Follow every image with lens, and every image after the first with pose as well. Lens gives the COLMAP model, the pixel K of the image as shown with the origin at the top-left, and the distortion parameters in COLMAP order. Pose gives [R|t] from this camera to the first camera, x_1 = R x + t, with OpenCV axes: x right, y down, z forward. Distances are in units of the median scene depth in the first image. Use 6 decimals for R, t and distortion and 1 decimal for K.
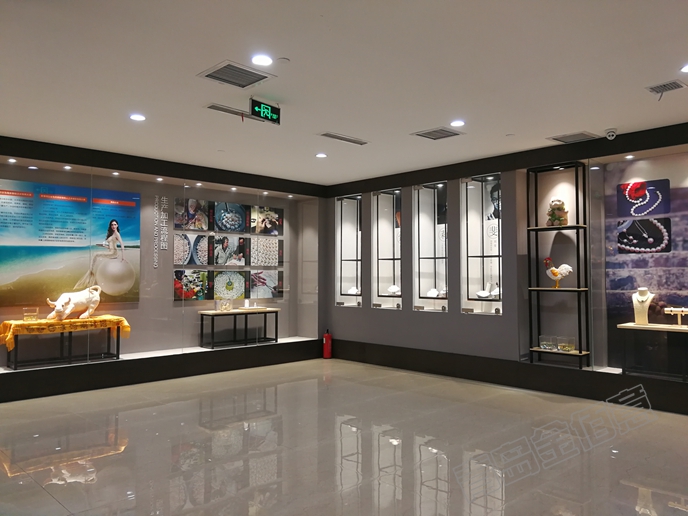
lens RADIAL K [[549.3, 0, 338.1], [0, 549.3, 264.1], [0, 0, 1]] dist [0.040853, -0.042180]
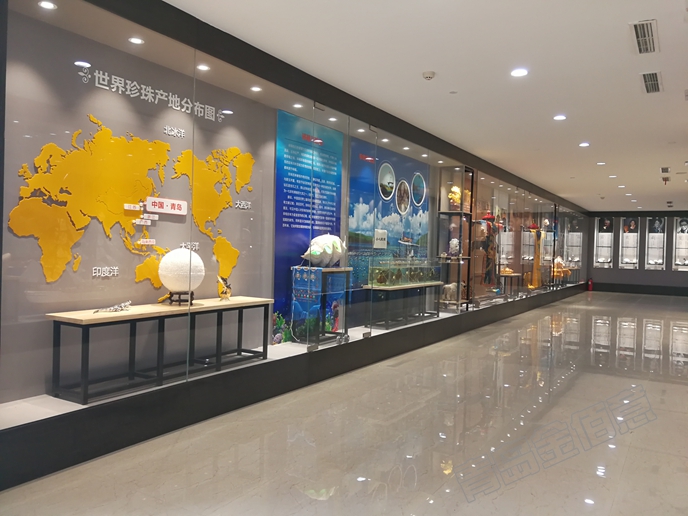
lens RADIAL K [[549.3, 0, 355.2], [0, 549.3, 257.3], [0, 0, 1]] dist [0.040853, -0.042180]
pose [[0.959789, 0.027720, 0.279351, -1.760255], [-0.036975, 0.998926, 0.027913, 0.010024], [-0.278278, -0.037120, 0.959783, -0.971277]]
